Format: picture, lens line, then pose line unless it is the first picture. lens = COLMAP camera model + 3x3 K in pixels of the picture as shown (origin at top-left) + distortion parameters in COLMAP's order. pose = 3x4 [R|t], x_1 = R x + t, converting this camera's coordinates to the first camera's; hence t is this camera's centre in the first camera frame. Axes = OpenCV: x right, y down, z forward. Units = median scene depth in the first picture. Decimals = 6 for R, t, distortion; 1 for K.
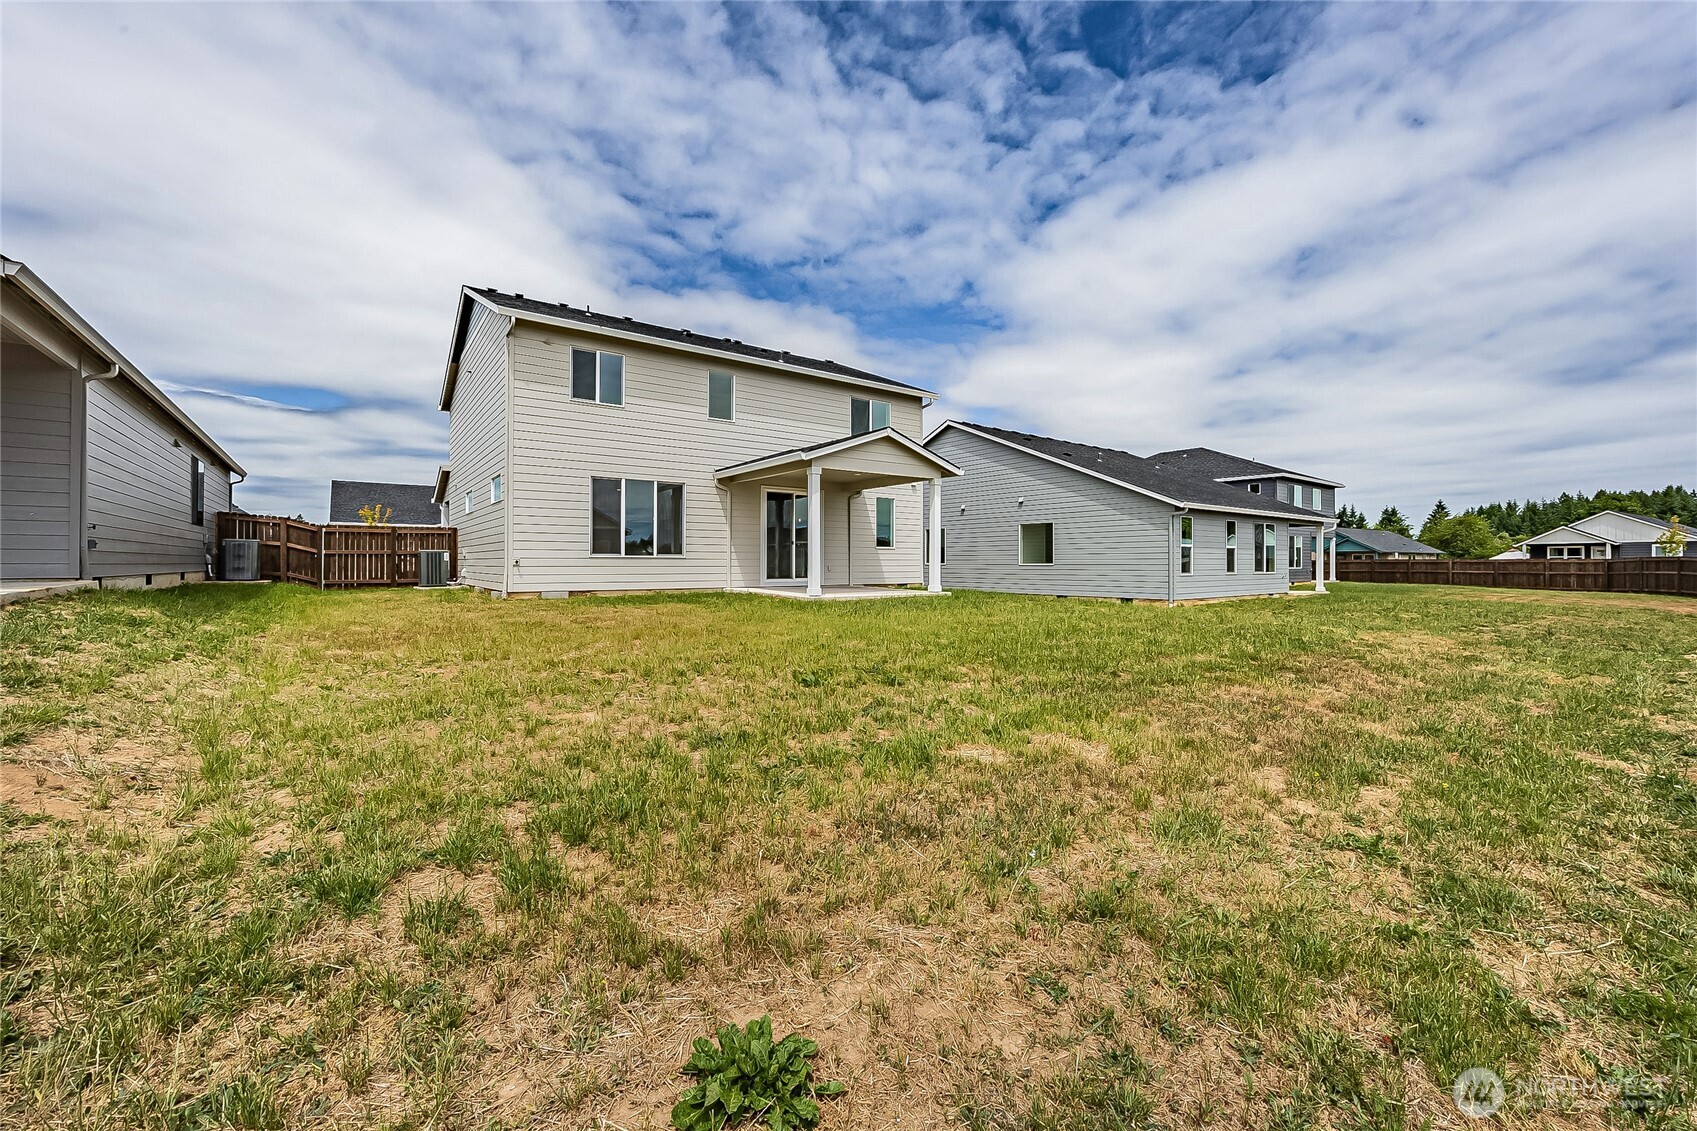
lens RADIAL K [[674.2, 0, 848.8], [0, 674.2, 567.1], [0, 0, 1]] dist [-0.019408, -0.000045]
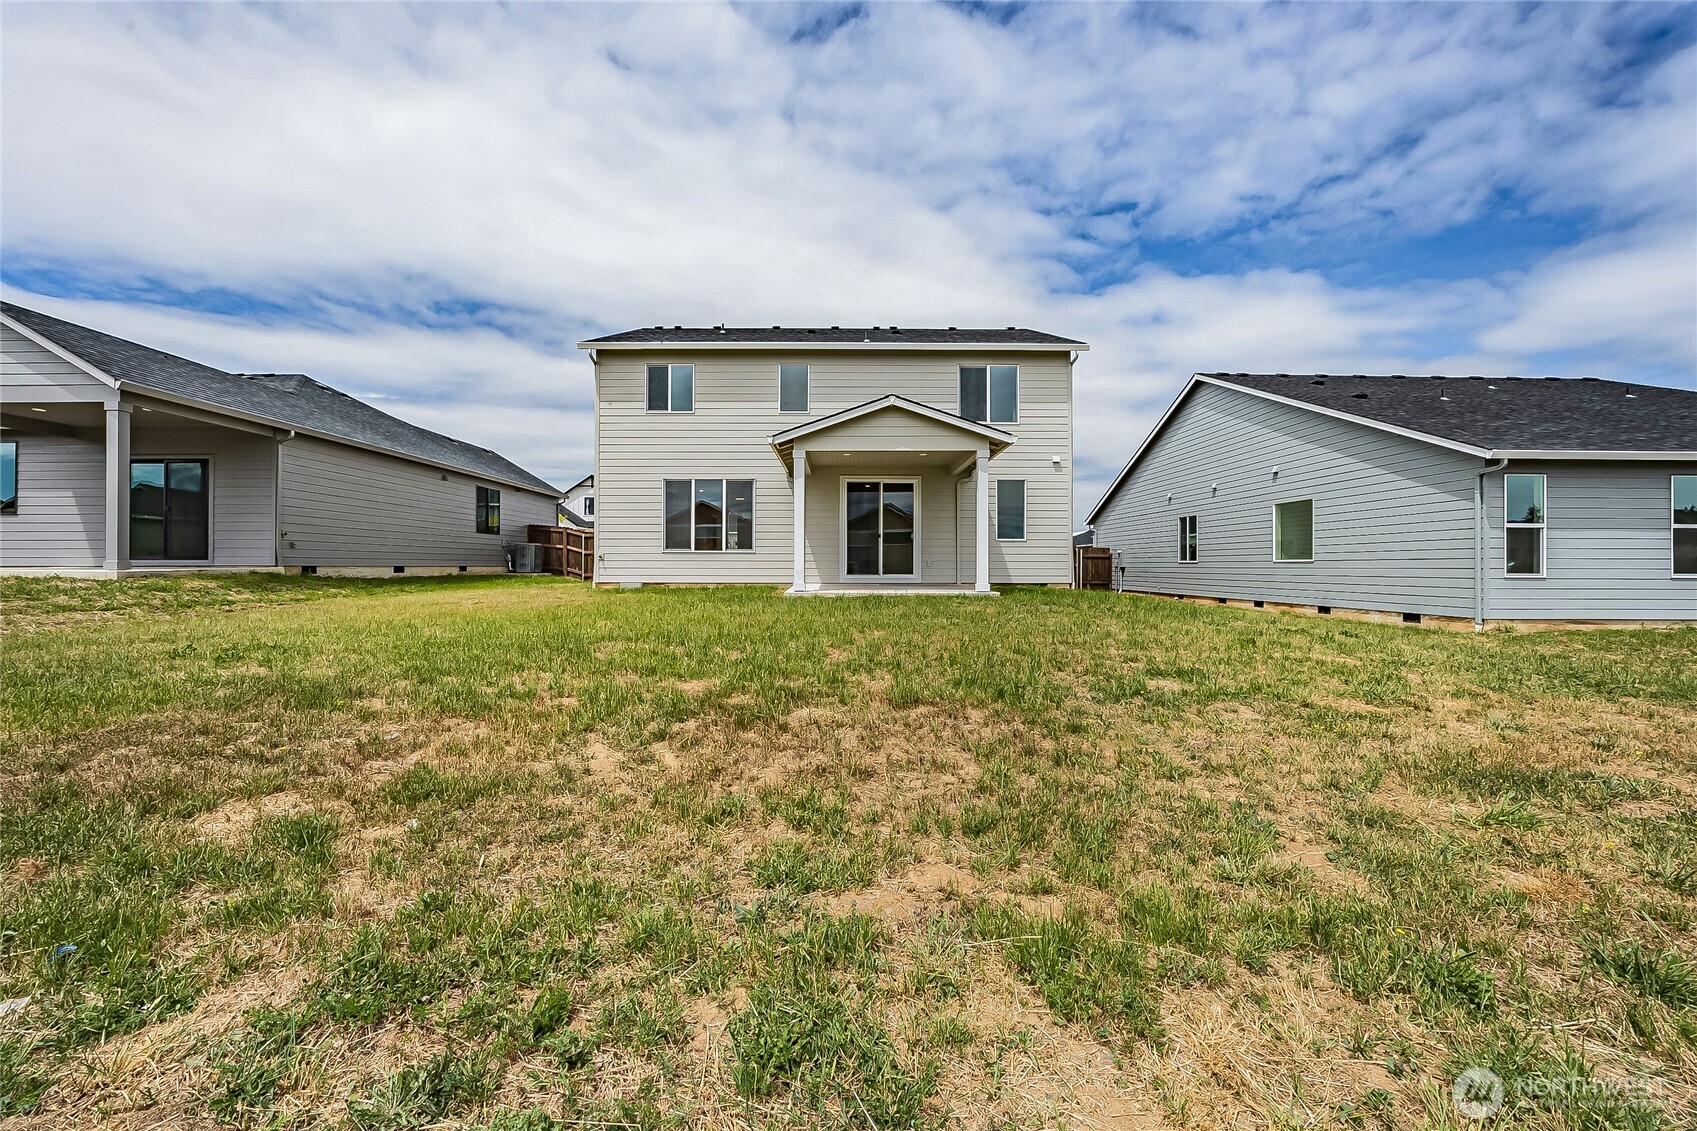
lens RADIAL K [[655.6, 0, 857.3], [0, 655.6, 568.6], [0, 0, 1]] dist [-0.017432, 0.002265]
pose [[0.819186, 0.003267, -0.573518, 0.059875], [-0.003163, 0.999994, 0.001178, 0.001084], [0.573519, 0.000849, 0.819192, 0.037169]]
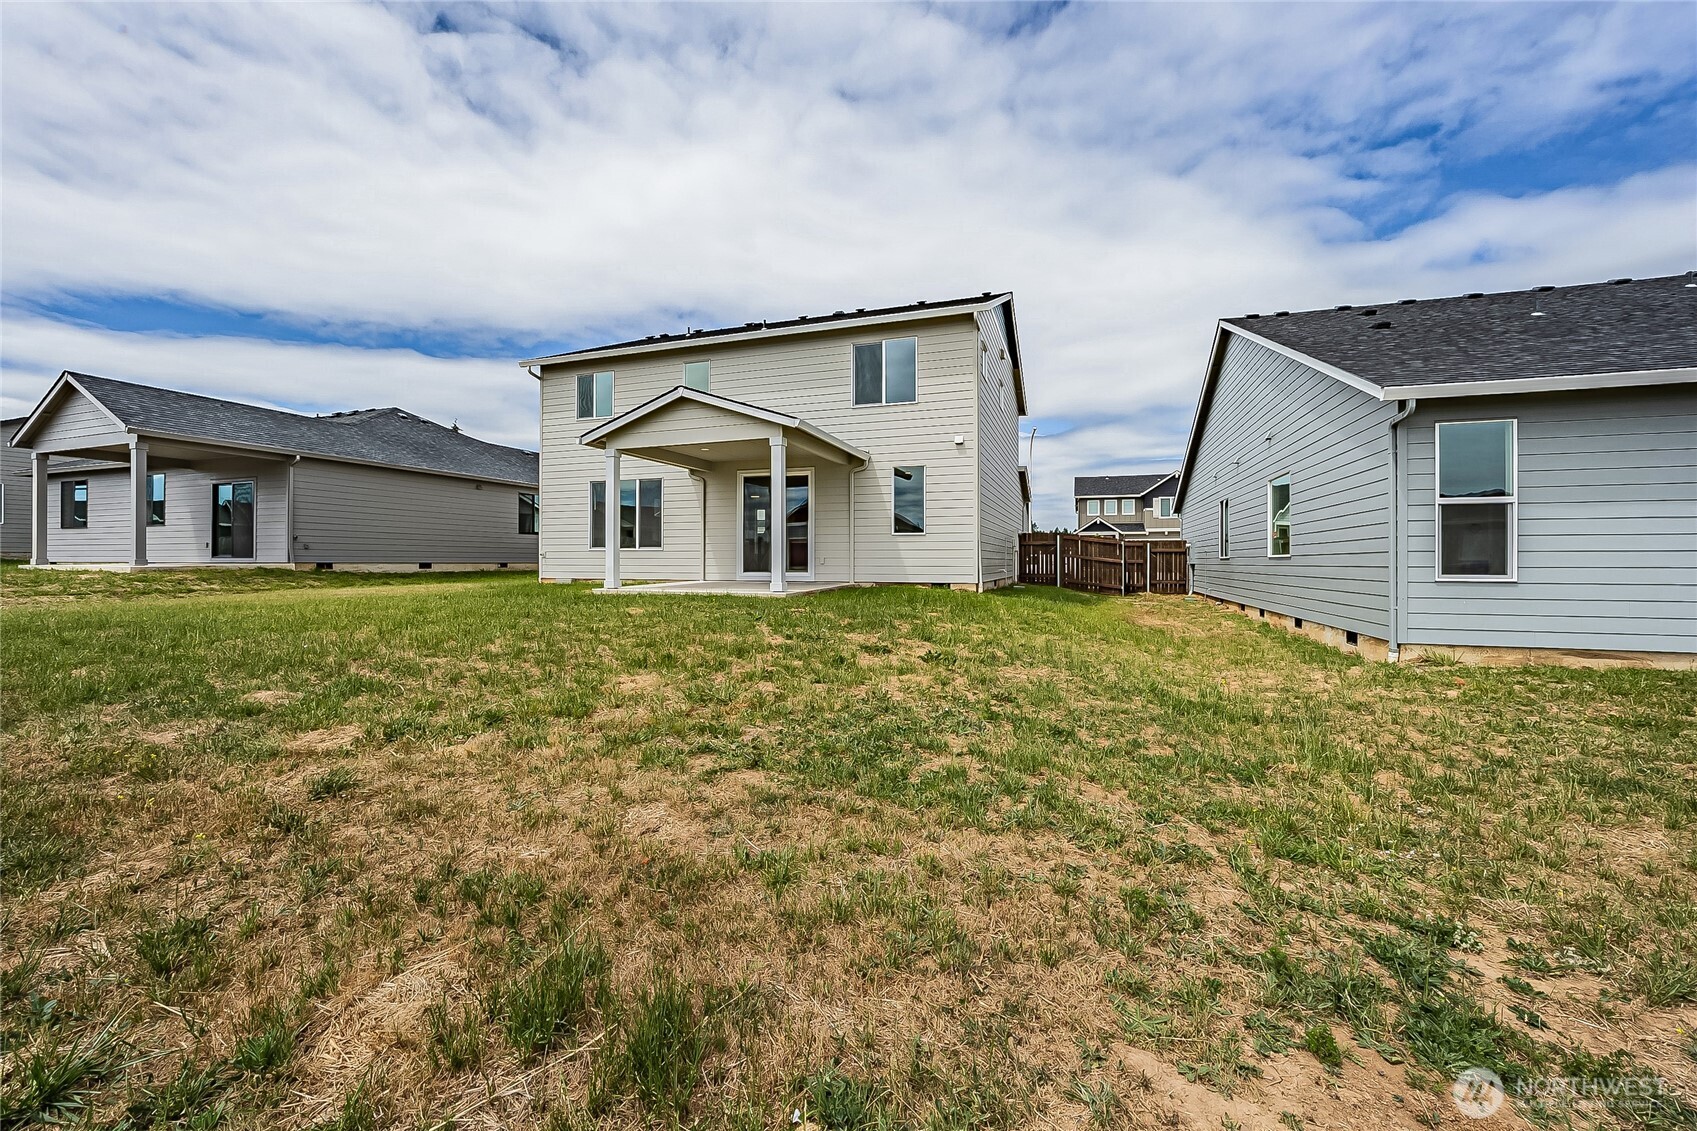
lens RADIAL K [[655.6, 0, 875.5], [0, 655.6, 556.0], [0, 0, 1]] dist [-0.017432, 0.002265]
pose [[0.591346, -0.007005, -0.806387, 0.101363], [-0.003442, 0.999931, -0.011210, 0.000730], [0.806410, 0.009404, 0.591282, 0.088931]]
